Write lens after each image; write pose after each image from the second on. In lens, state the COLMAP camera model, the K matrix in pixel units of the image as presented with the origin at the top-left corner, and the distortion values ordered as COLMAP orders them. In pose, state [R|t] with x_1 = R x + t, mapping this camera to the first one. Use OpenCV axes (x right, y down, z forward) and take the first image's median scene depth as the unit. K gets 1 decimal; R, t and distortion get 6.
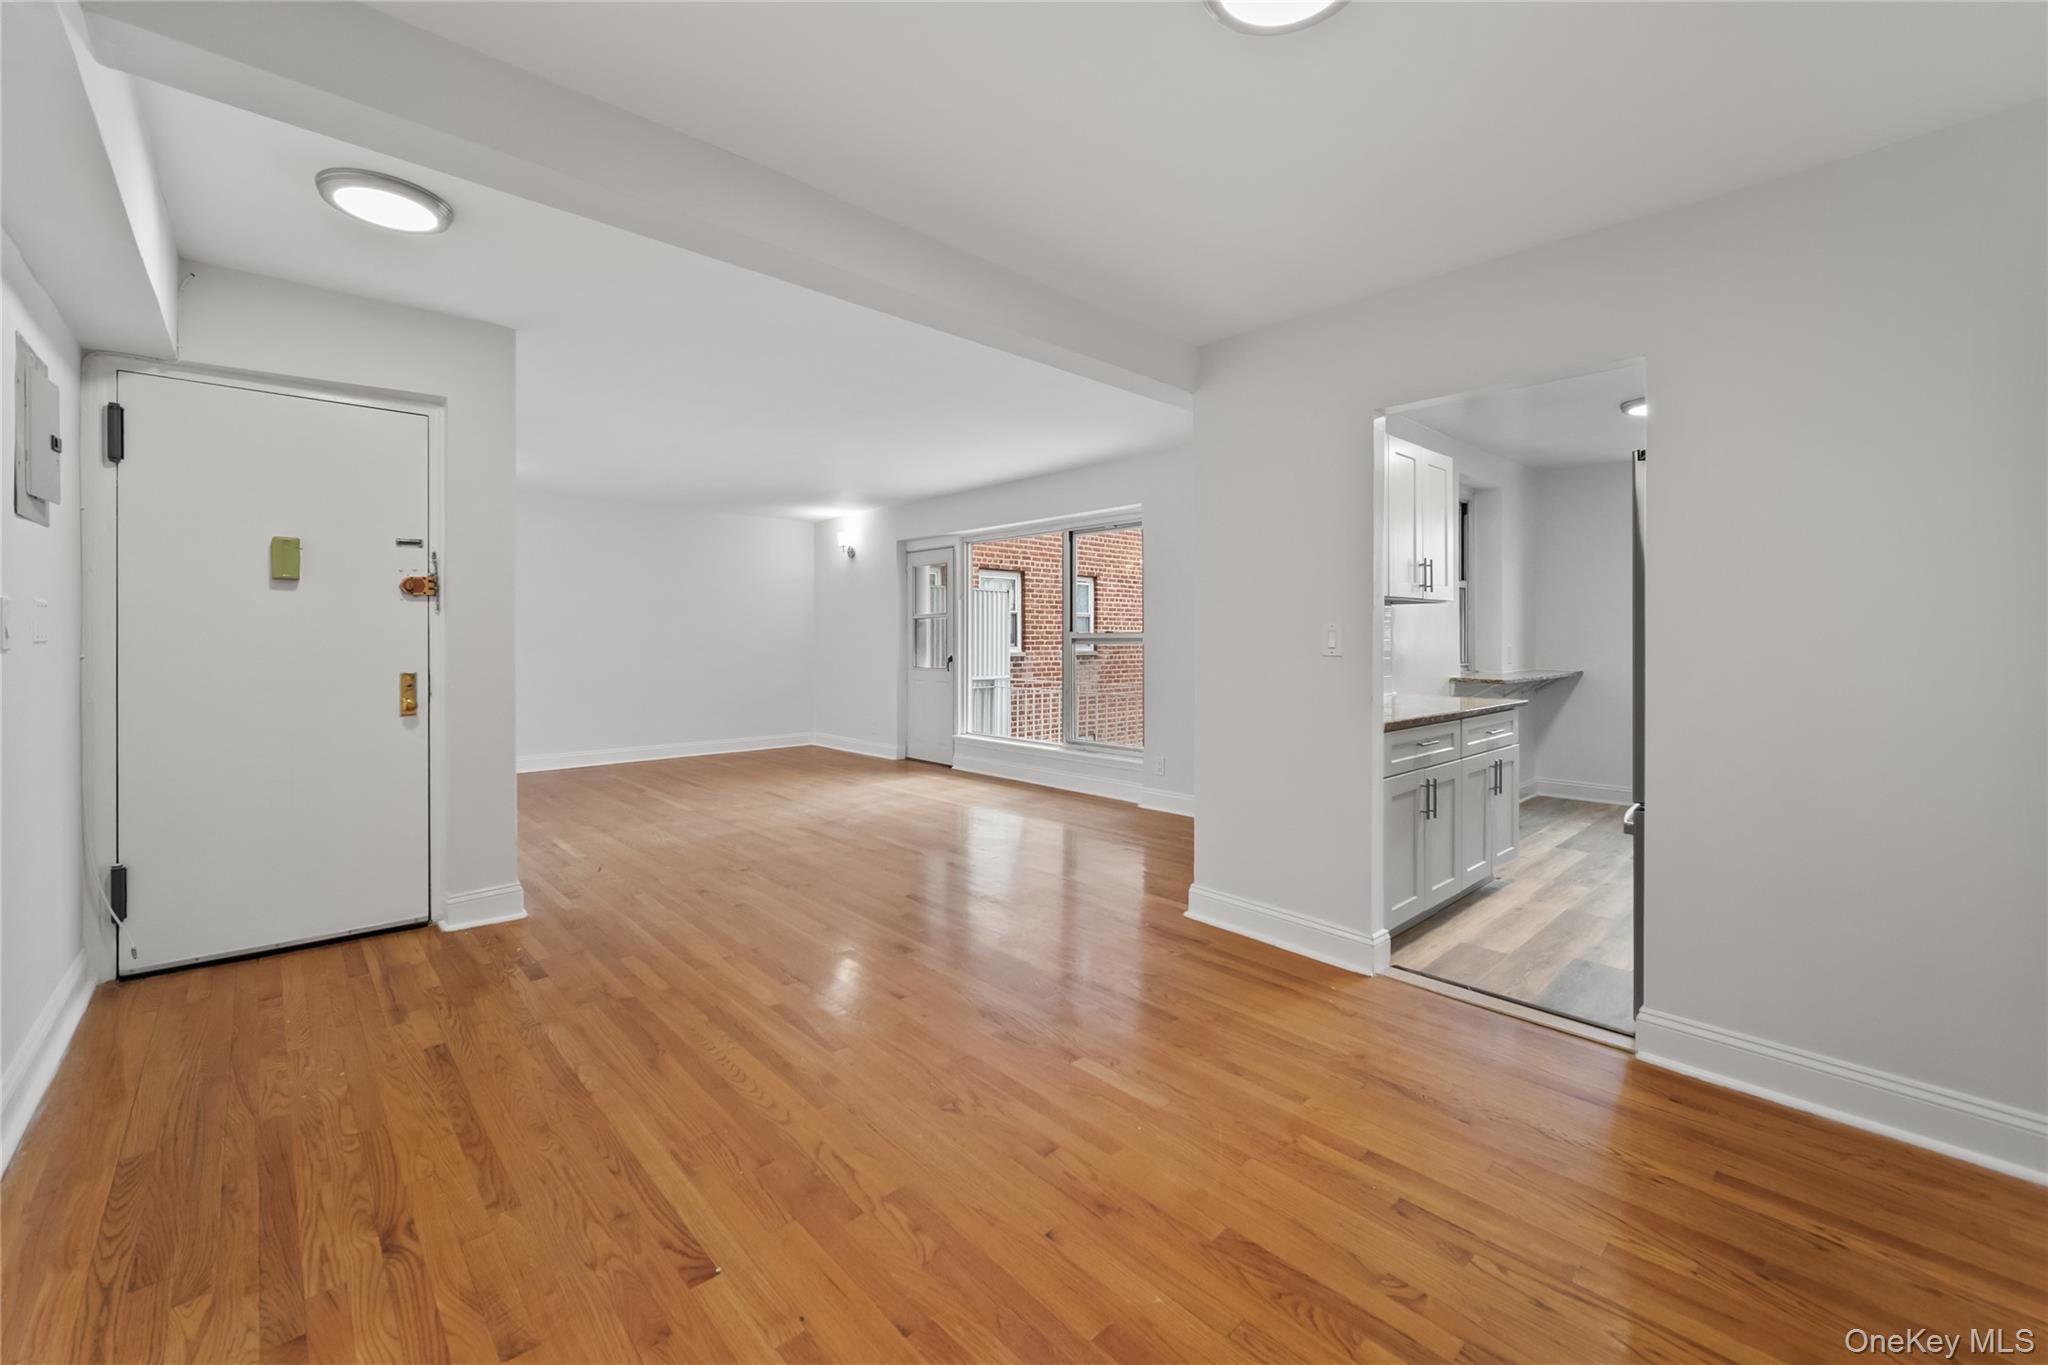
lens RADIAL K [[827.3, 0, 1024.4], [0, 827.3, 642.9], [0, 0, 1]] dist [-0.000161, -0.000180]
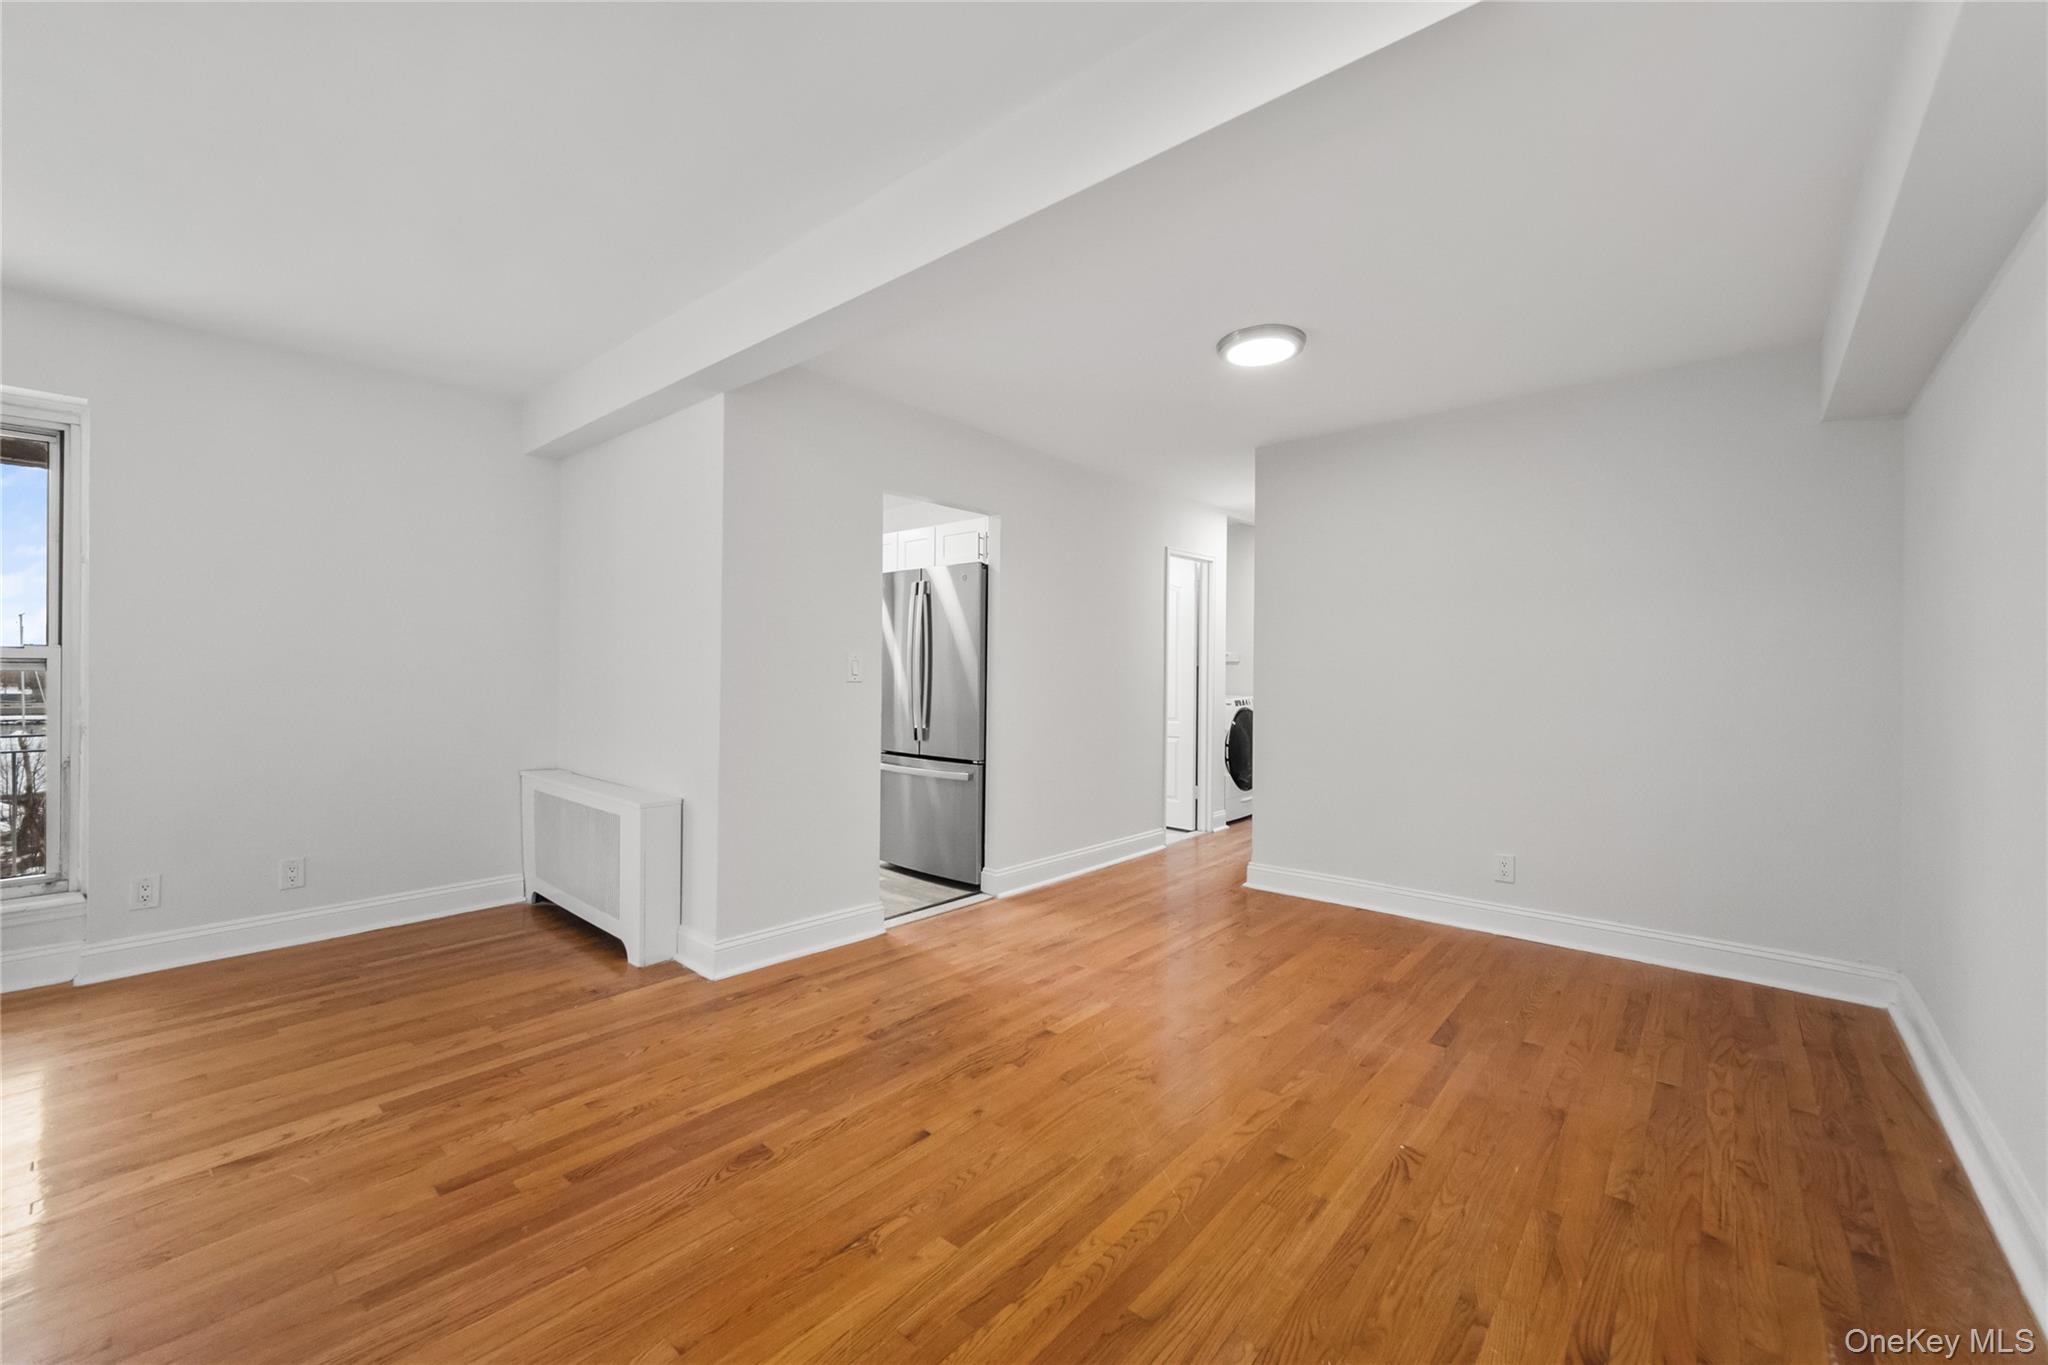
lens RADIAL K [[809.8, 0, 1022.2], [0, 809.8, 670.4], [0, 0, 1]] dist [-0.001503, -0.000074]
pose [[-0.108175, -0.001526, 0.994131, -0.448059], [-0.005376, 0.999985, 0.000950, -0.001913], [-0.994117, -0.005242, -0.108181, 0.491562]]
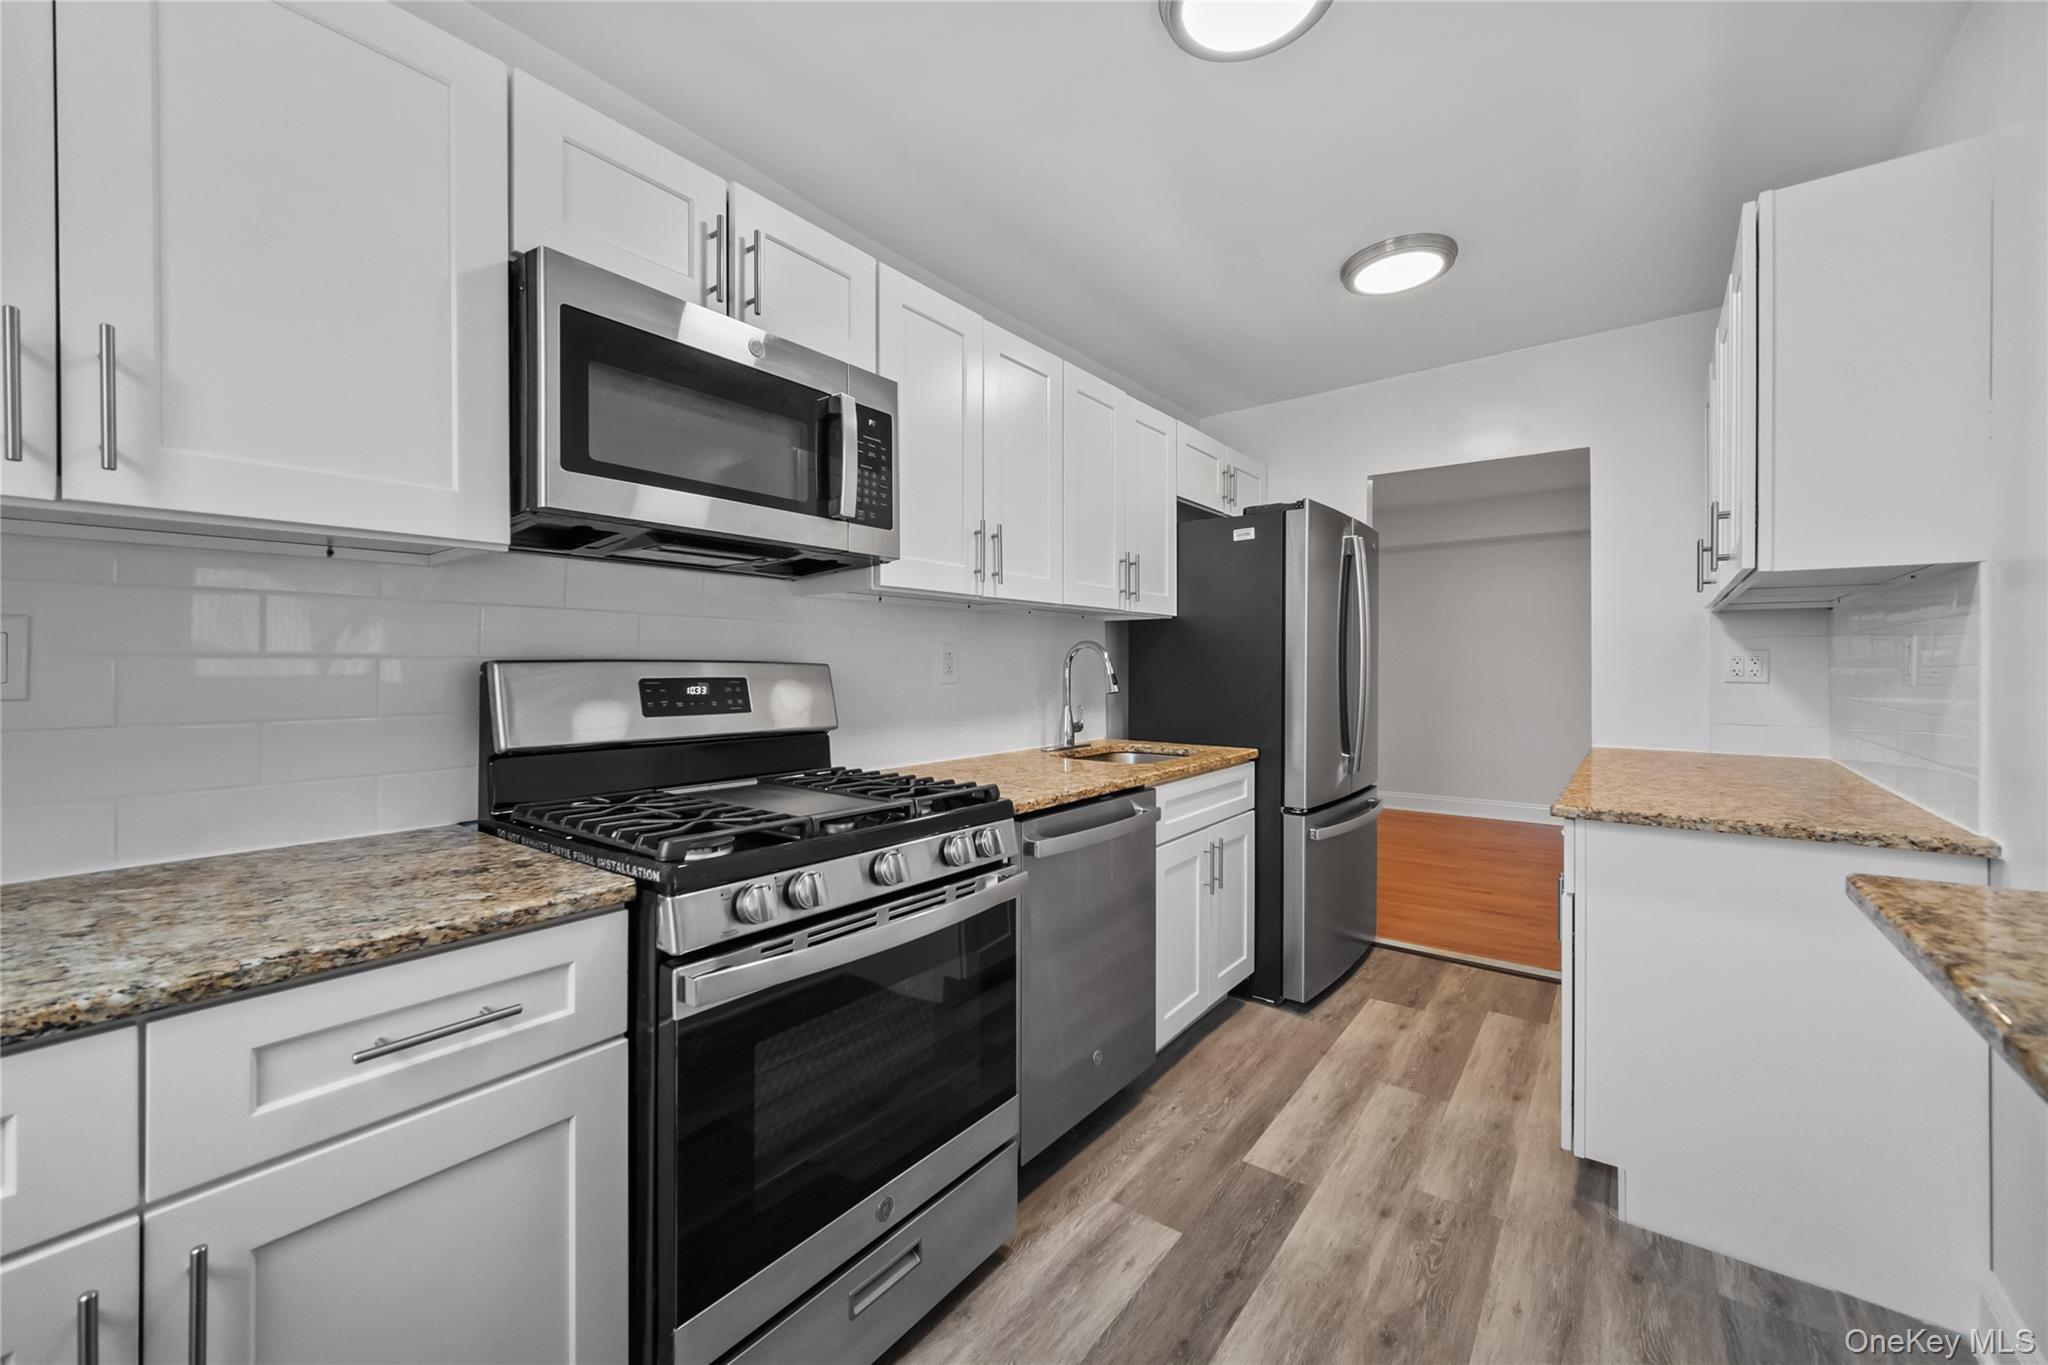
lens RADIAL K [[809.8, 0, 1022.2], [0, 809.8, 670.4], [0, 0, 1]] dist [-0.001503, -0.000074]
pose [[-0.984965, 0.001241, -0.172748, 0.700038], [-0.000040, 0.999972, 0.007416, -0.003978], [0.172753, 0.007312, -0.984938, 1.003664]]
